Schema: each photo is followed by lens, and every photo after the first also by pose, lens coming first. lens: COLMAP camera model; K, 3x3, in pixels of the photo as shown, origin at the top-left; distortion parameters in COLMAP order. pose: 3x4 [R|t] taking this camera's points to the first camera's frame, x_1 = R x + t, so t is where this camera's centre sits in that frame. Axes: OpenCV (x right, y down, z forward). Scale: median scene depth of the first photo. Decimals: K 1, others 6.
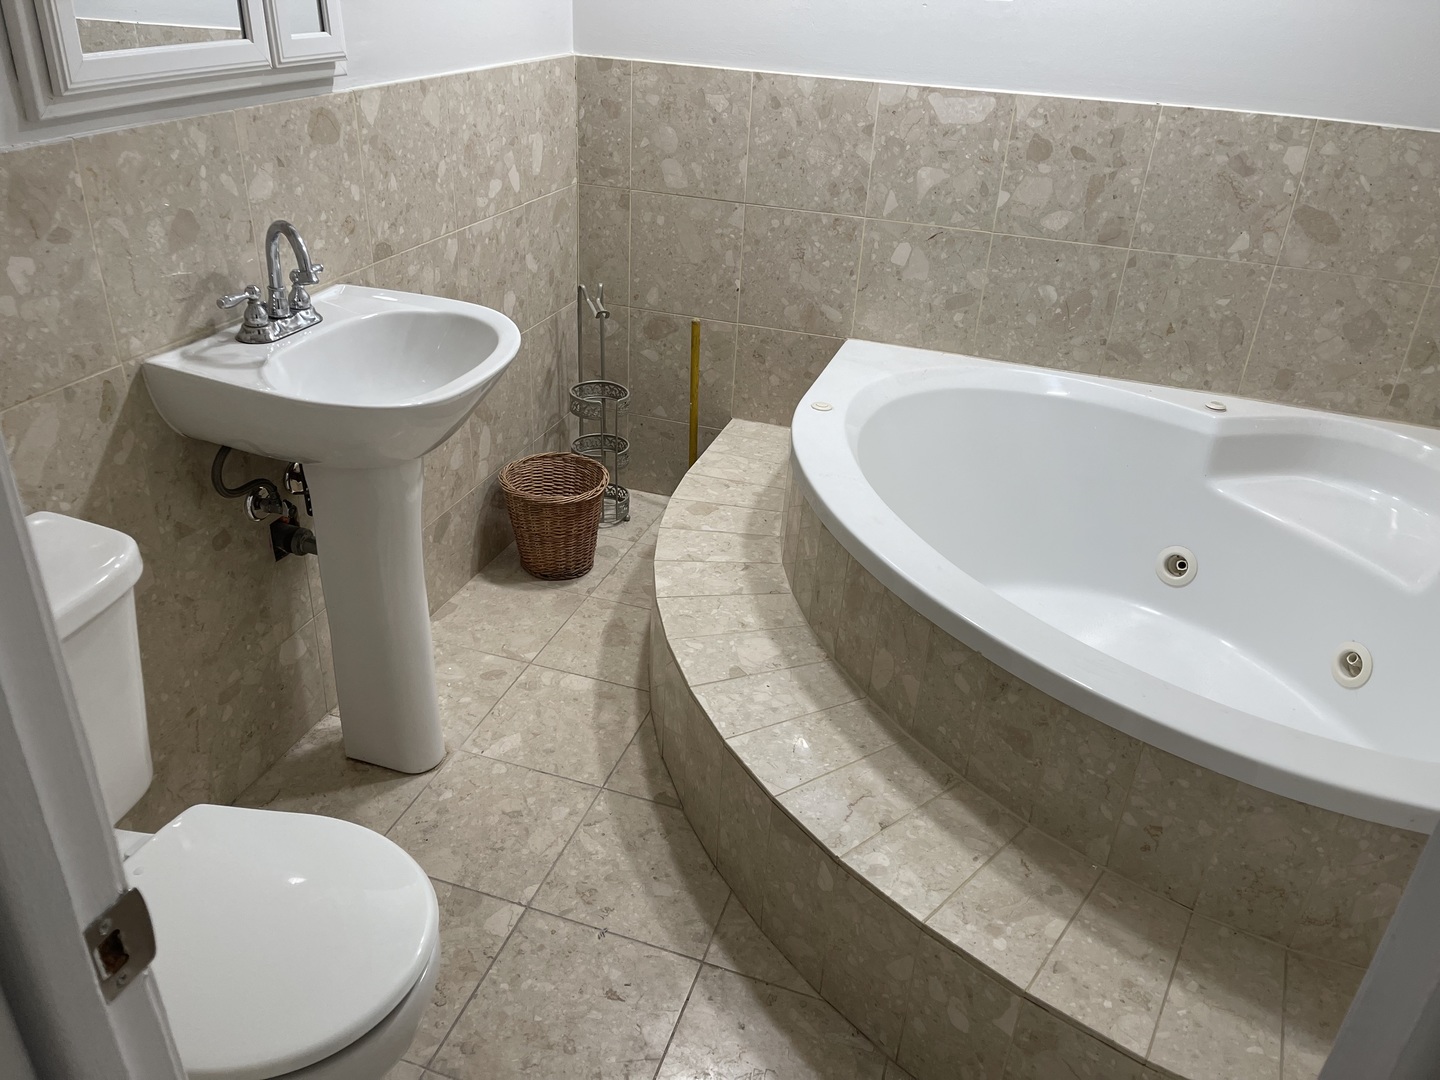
lens RADIAL K [[1082.0, 0, 724.2], [0, 1082.0, 525.5], [0, 0, 1]] dist [0.067538, -0.082648]
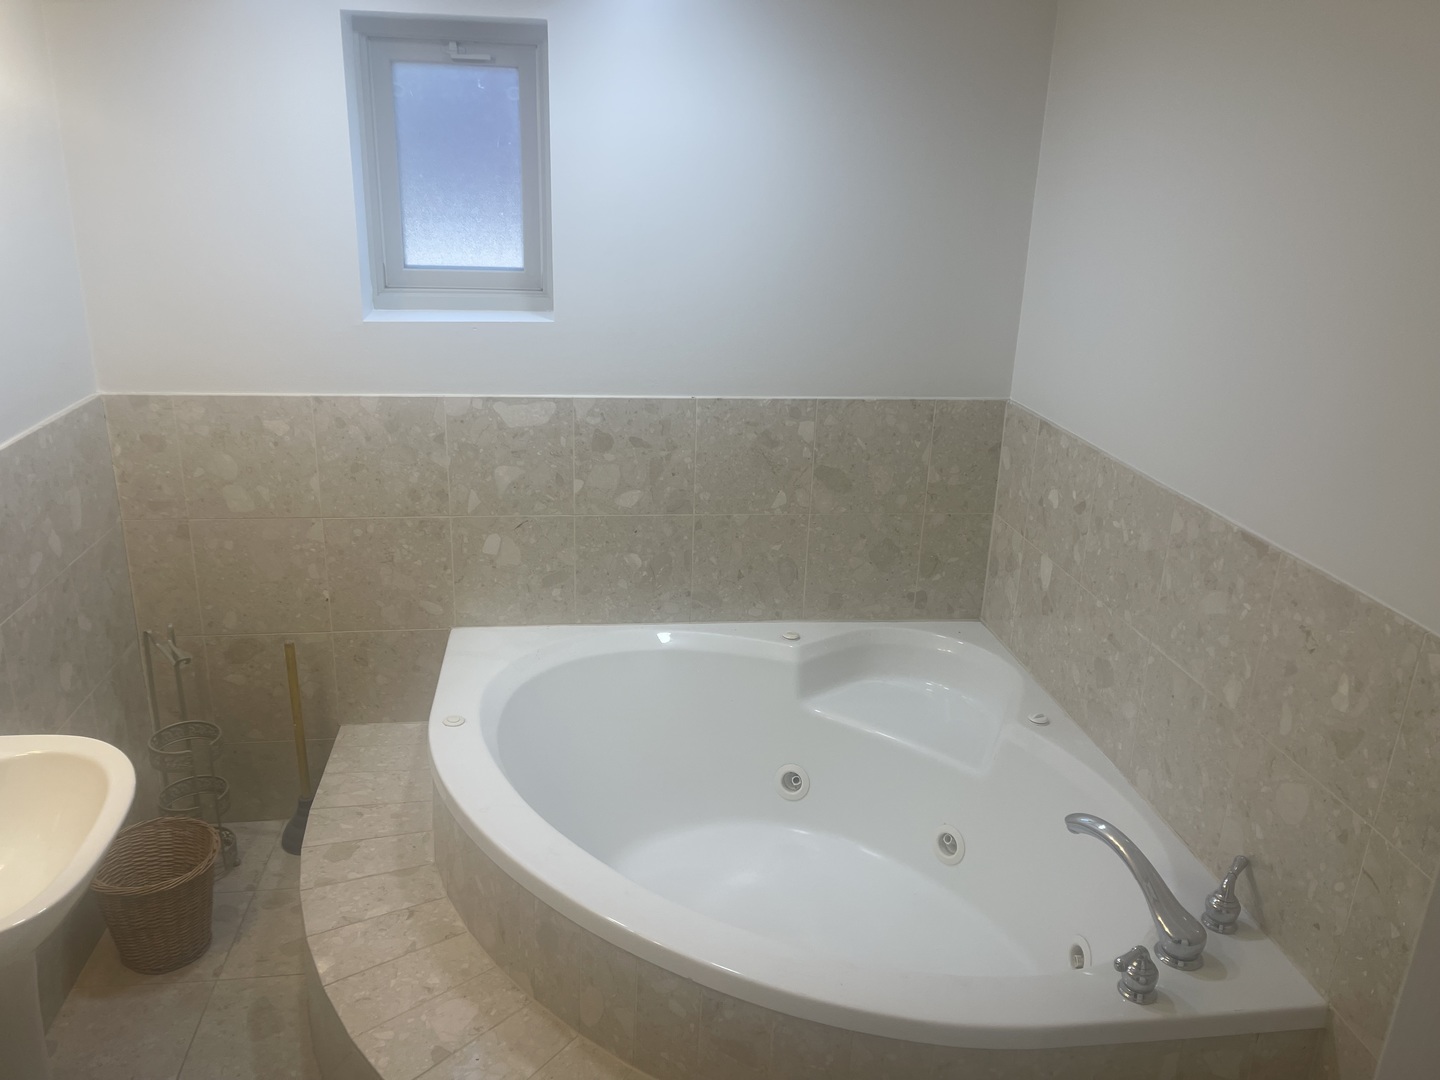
lens RADIAL K [[1082.0, 0, 707.5], [0, 1082.0, 527.3], [0, 0, 1]] dist [0.067538, -0.082648]
pose [[0.903208, -0.162246, 0.397356, -0.067874], [0.213811, 0.972832, -0.088781, -0.144521], [-0.372156, 0.165147, 0.913360, -0.029697]]
